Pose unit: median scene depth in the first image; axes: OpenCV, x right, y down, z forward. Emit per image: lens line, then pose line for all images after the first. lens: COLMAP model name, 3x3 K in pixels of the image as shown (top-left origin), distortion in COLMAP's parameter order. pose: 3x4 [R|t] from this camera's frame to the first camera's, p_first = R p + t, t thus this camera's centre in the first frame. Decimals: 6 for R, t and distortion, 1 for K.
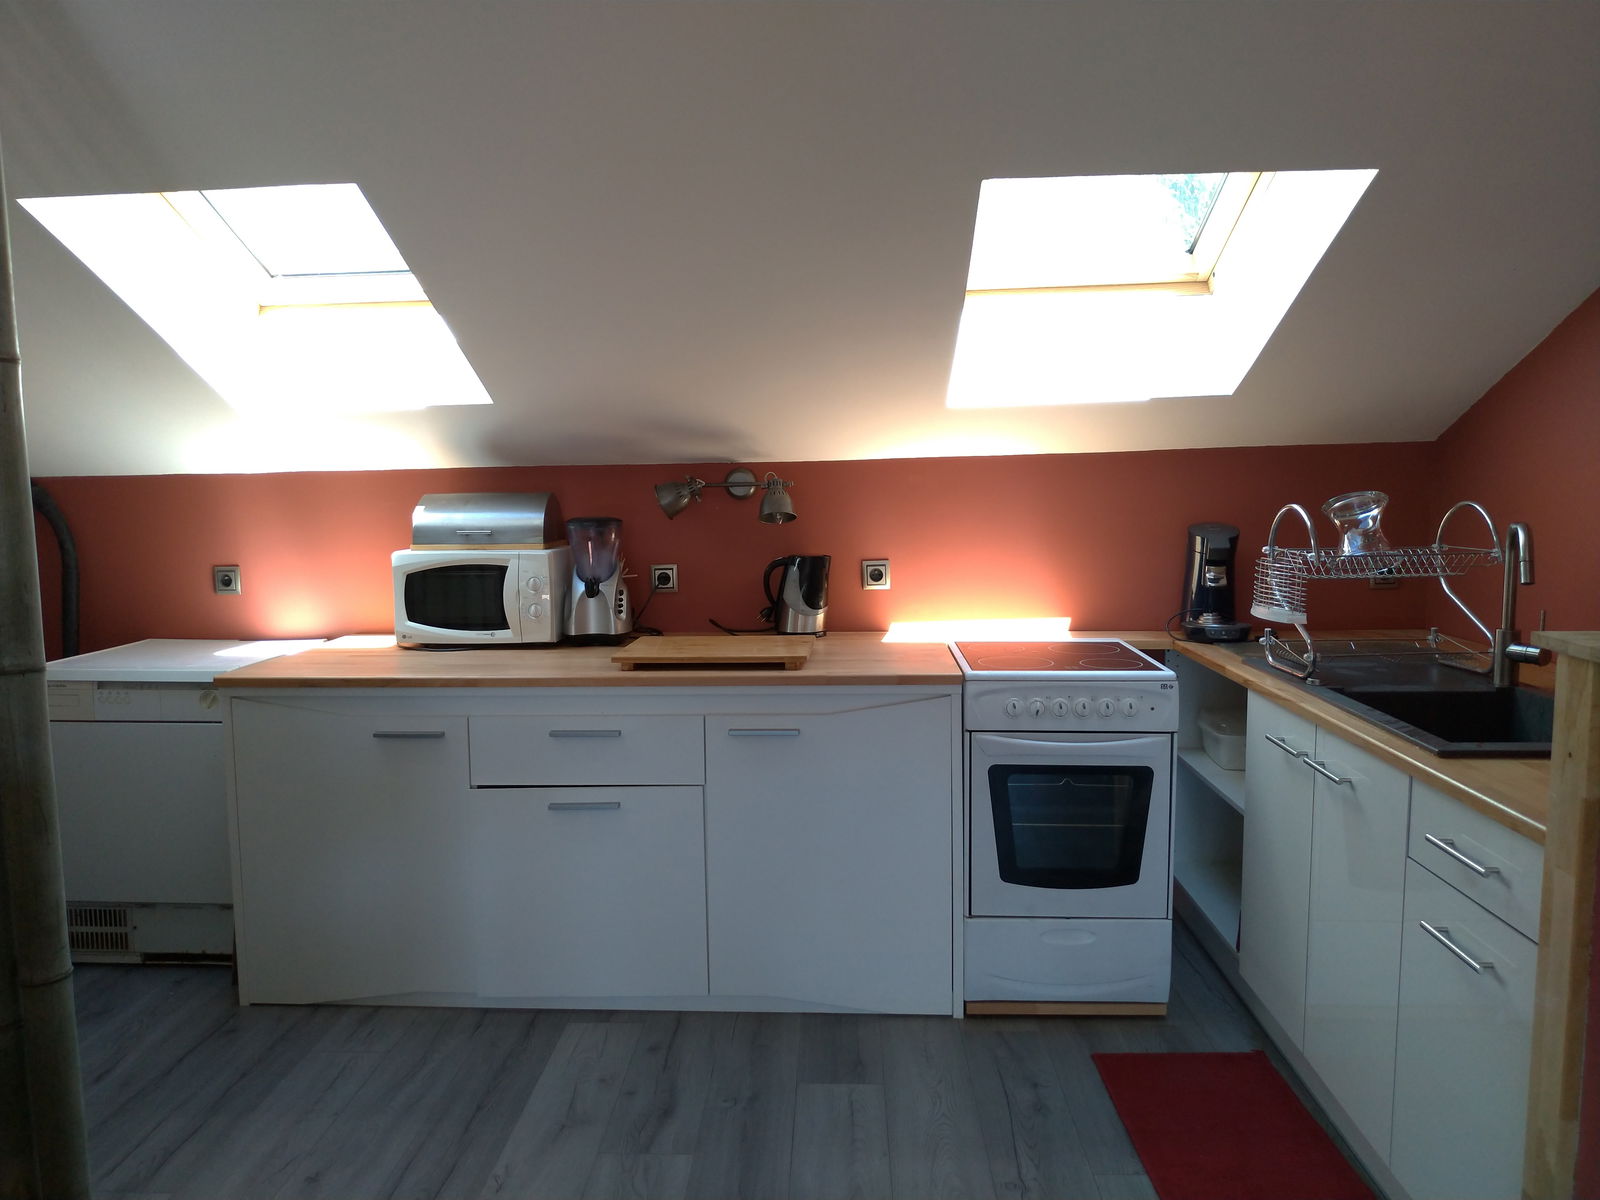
lens RADIAL K [[1110.7, 0, 793.6], [0, 1110.7, 605.9], [0, 0, 1]] dist [0.049986, -0.094394]
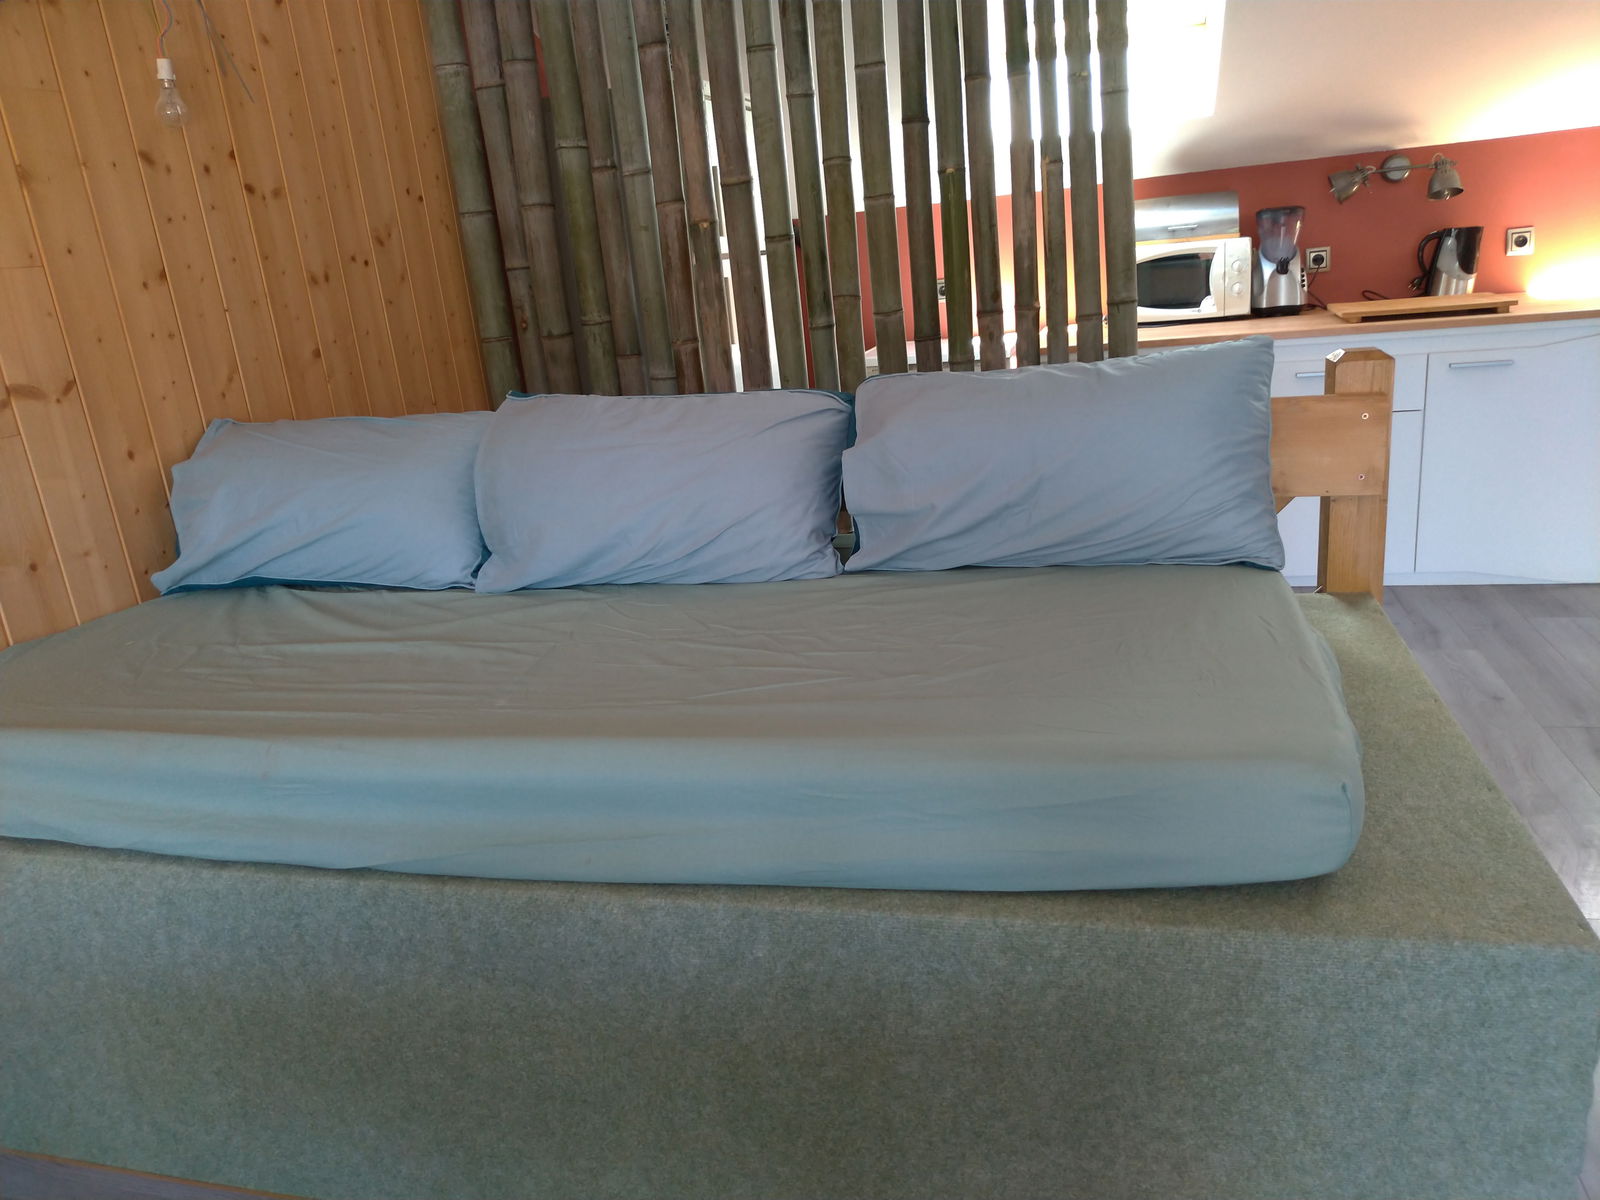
lens RADIAL K [[1148.9, 0, 803.4], [0, 1148.9, 603.7], [0, 0, 1]] dist [-0.009152, -0.001869]
pose [[0.973798, -0.013674, -0.227002, -0.414523], [0.060062, 0.978212, 0.198729, 0.064258], [0.219338, -0.207156, 0.953403, -0.396120]]
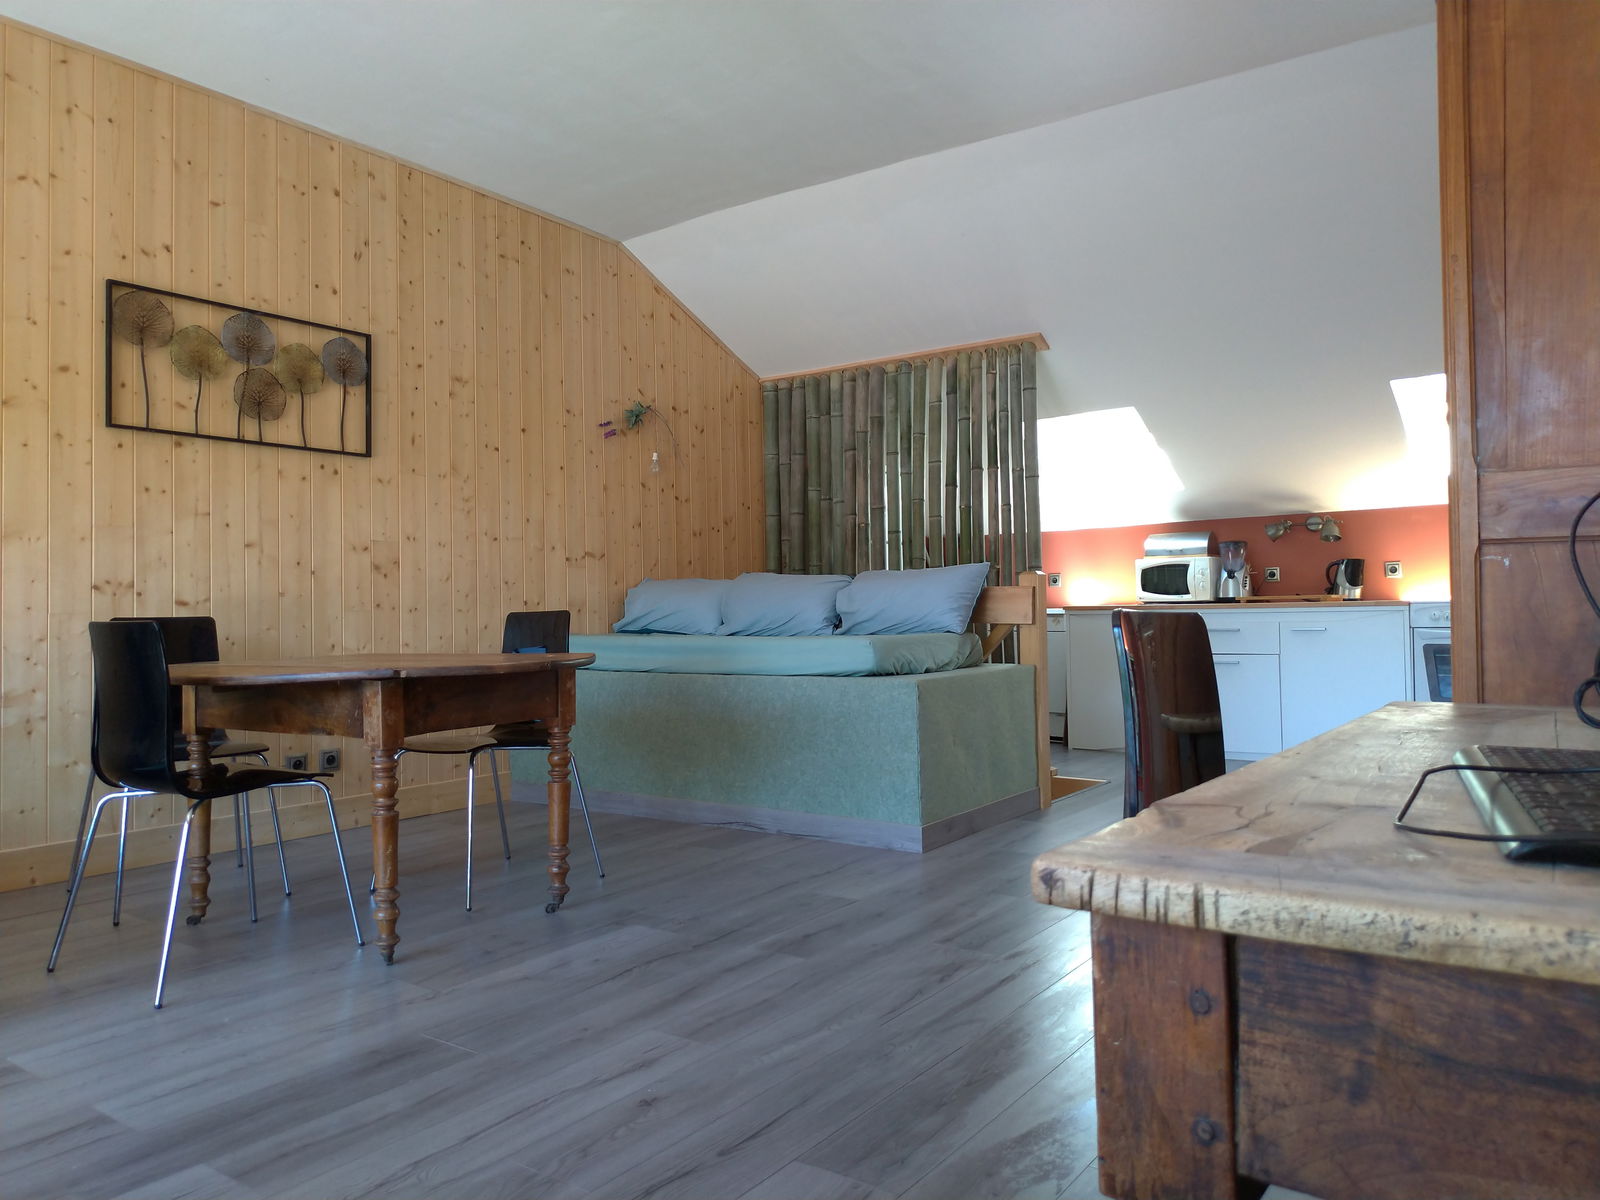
lens RADIAL K [[1132.7, 0, 833.1], [0, 1132.7, 606.3], [0, 0, 1]] dist [0.104629, -0.187979]
pose [[0.851206, -0.003668, -0.524818, 0.305995], [-0.048838, 0.995083, -0.086167, 0.262387], [0.522554, 0.098977, 0.846842, -1.185676]]
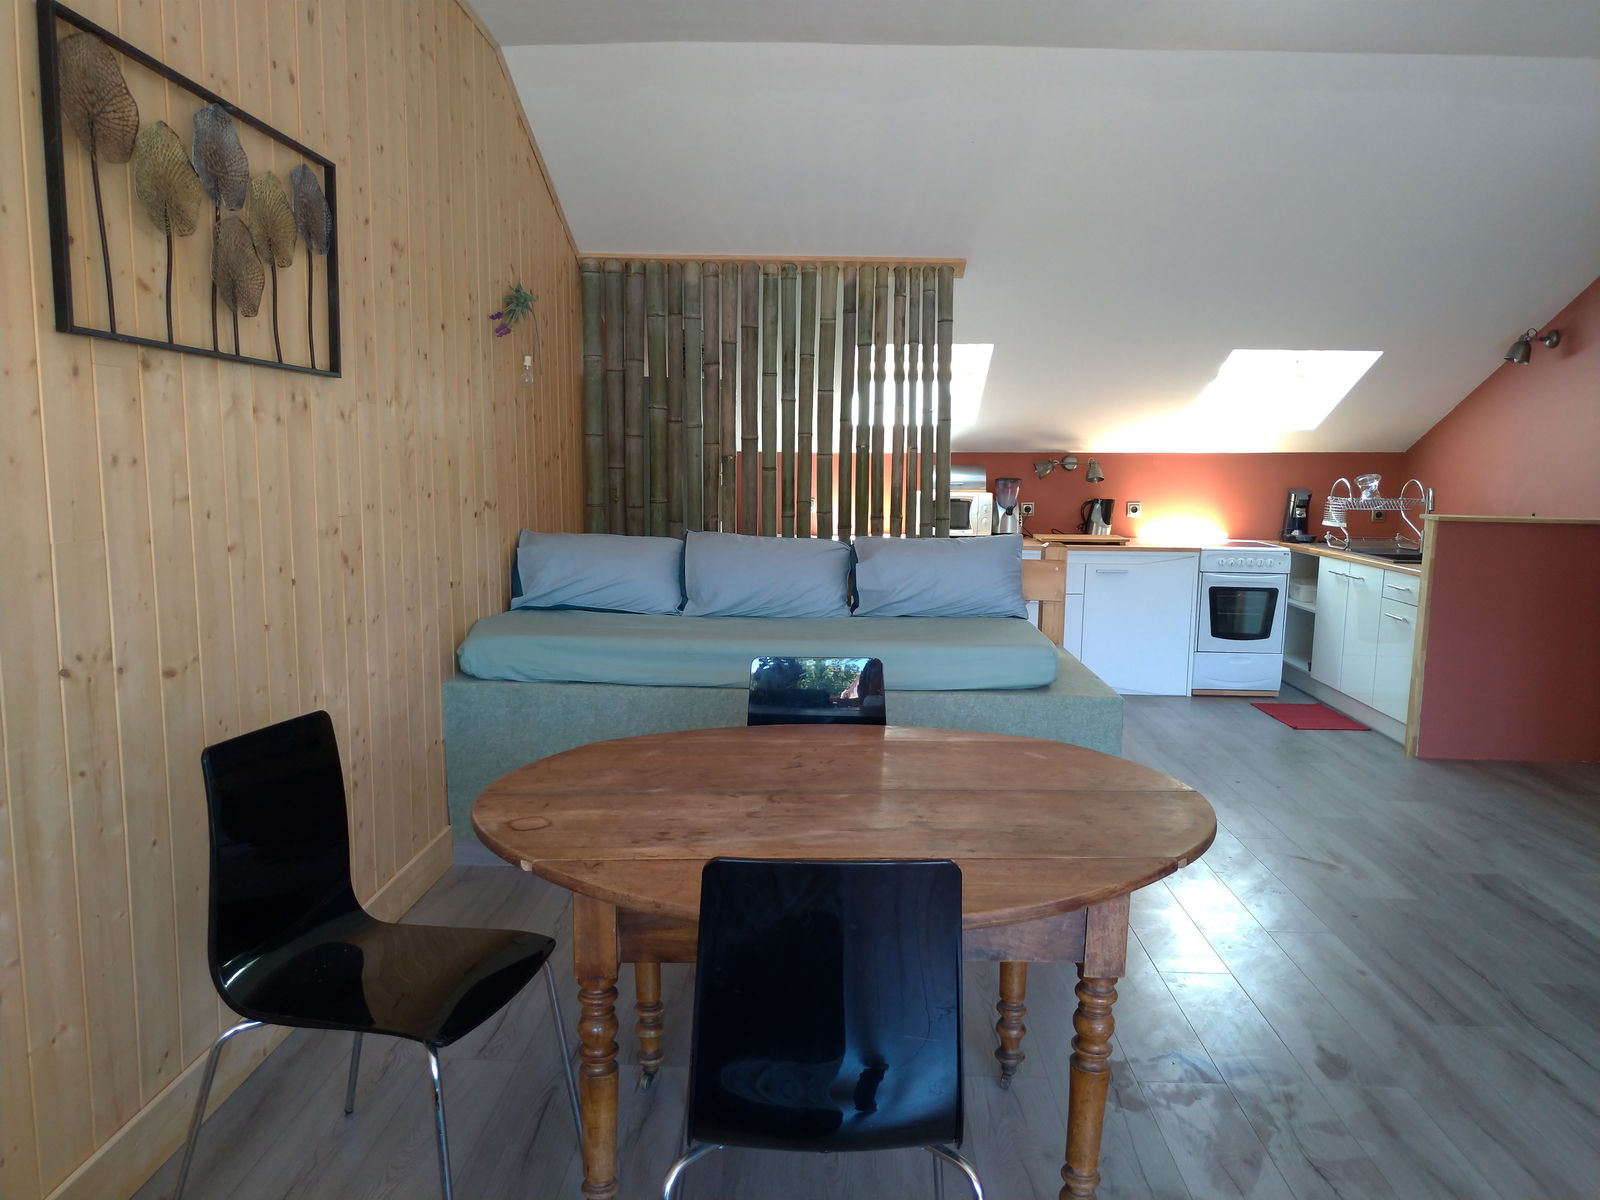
lens RADIAL K [[1132.7, 0, 833.1], [0, 1132.7, 606.3], [0, 0, 1]] dist [0.104629, -0.187979]
pose [[0.998995, 0.022748, 0.038623, -0.599470], [-0.023664, 0.999445, 0.023437, 0.123244], [-0.038069, -0.024327, 0.998979, -1.166304]]
